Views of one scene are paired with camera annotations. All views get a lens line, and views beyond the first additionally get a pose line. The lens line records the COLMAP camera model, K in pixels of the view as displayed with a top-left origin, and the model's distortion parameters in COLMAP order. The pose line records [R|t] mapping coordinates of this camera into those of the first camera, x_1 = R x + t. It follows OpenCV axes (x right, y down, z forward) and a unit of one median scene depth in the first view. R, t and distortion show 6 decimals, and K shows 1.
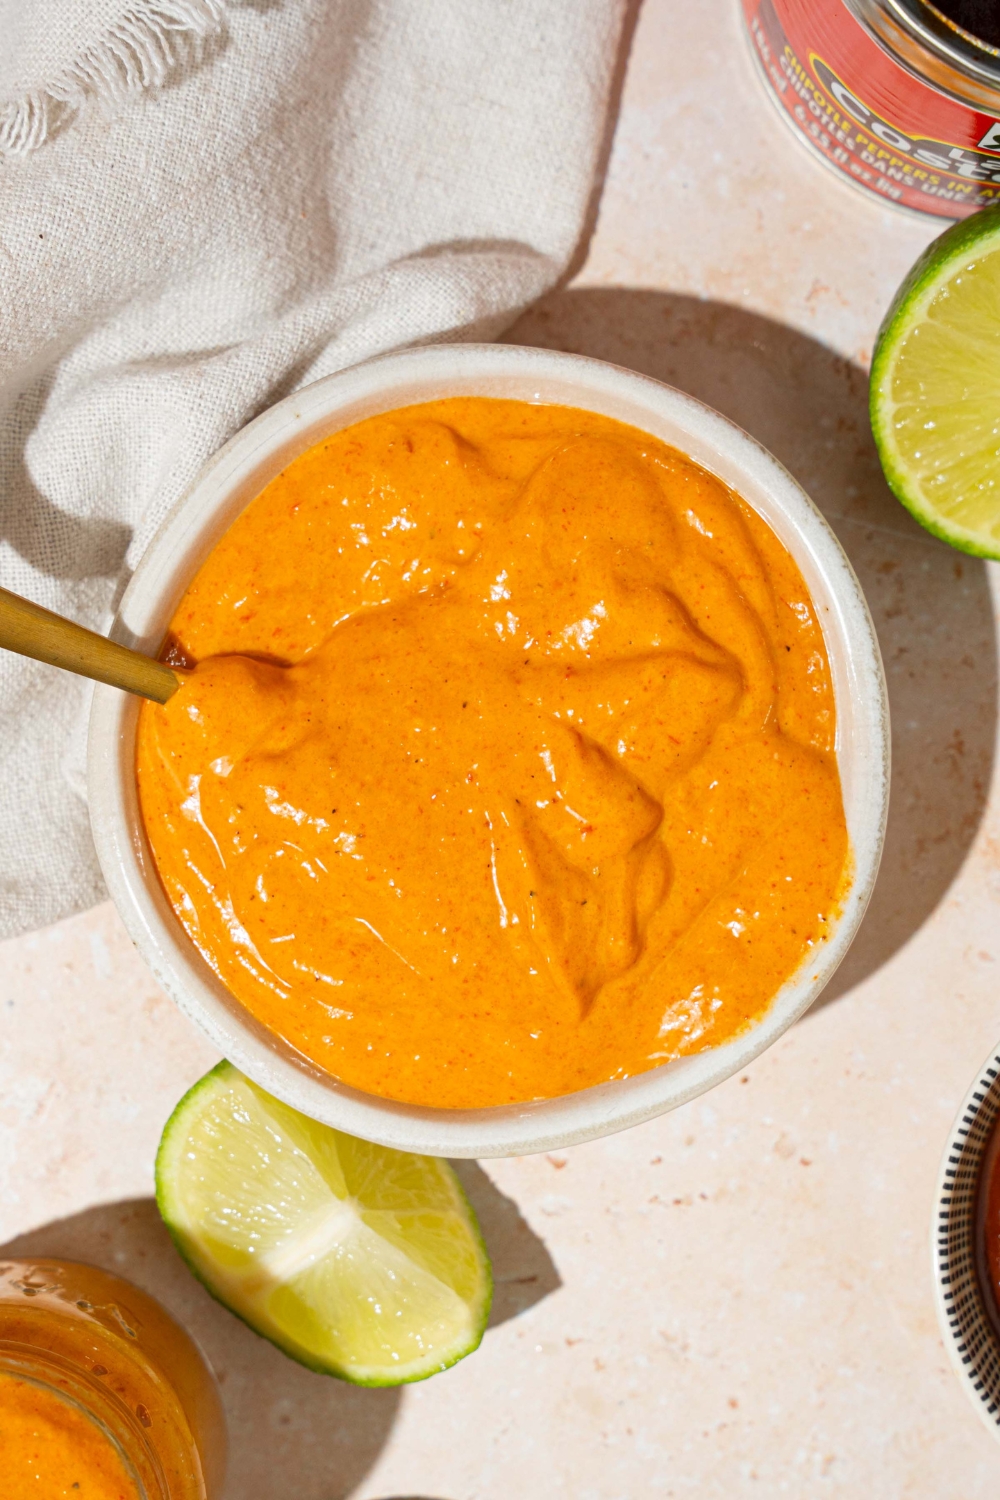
lens RADIAL K [[3455.6, 0, 469.5], [0, 3455.6, 853.1], [0, 0, 1]] dist [0.138713, 0.000000]
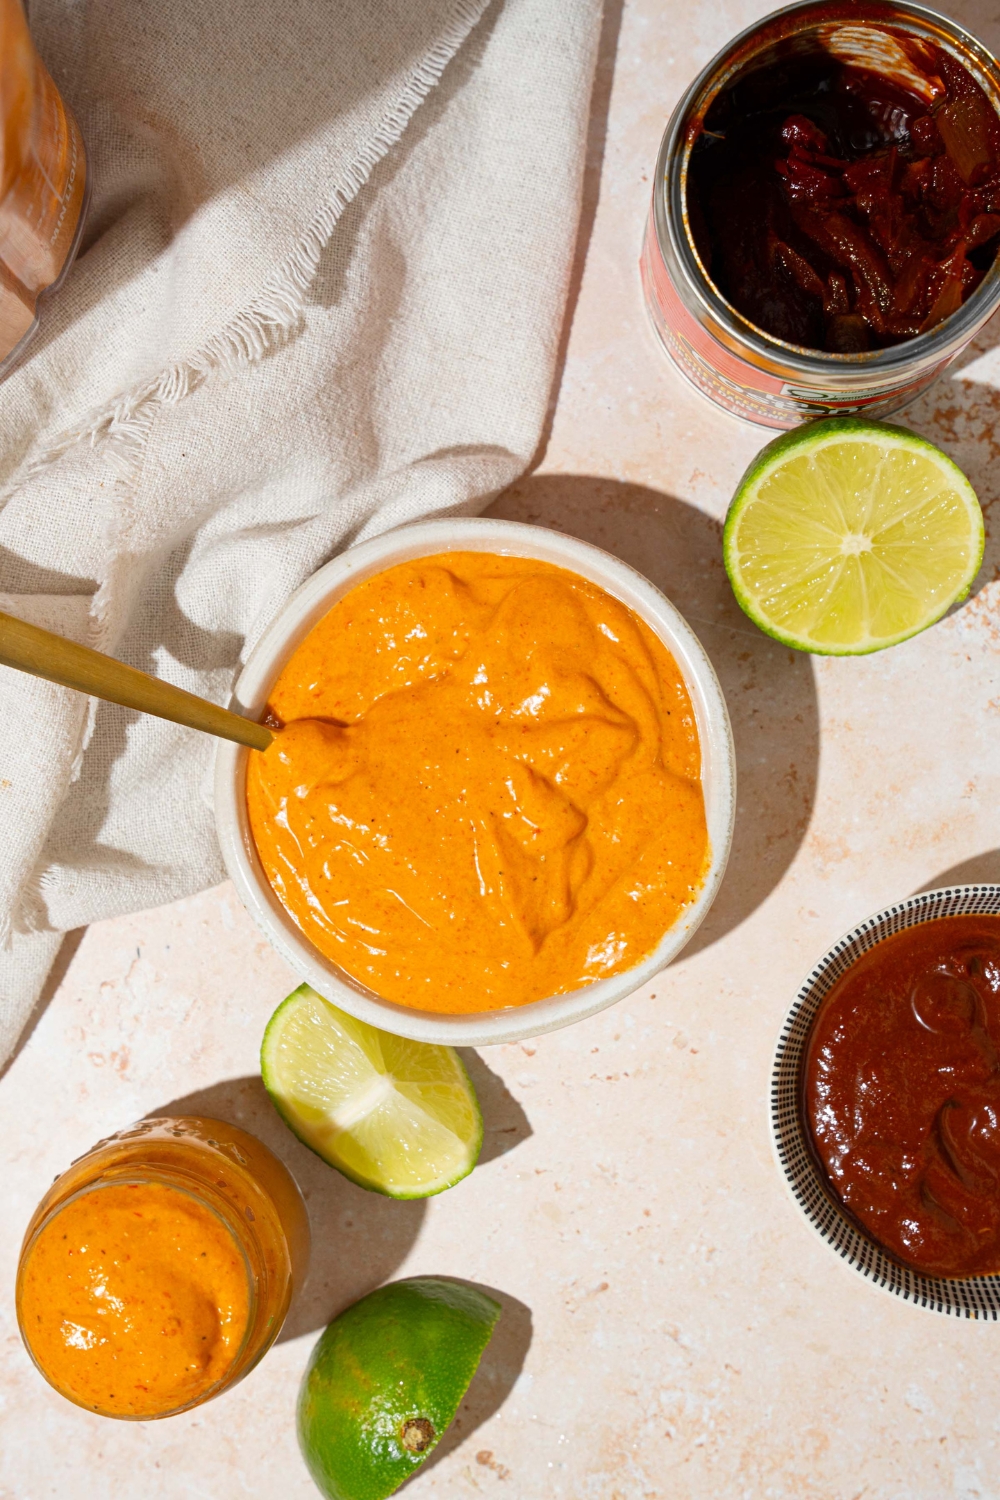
lens RADIAL K [[2920.3, 0, 511.1], [0, 2920.3, 741.3], [0, 0, 1]] dist [0.146958, 0.000000]
pose [[0.999523, -0.004937, -0.030495, 0.060025], [0.003930, 0.999448, -0.033000, -0.003908], [0.030641, 0.032864, 0.998990, -0.291671]]
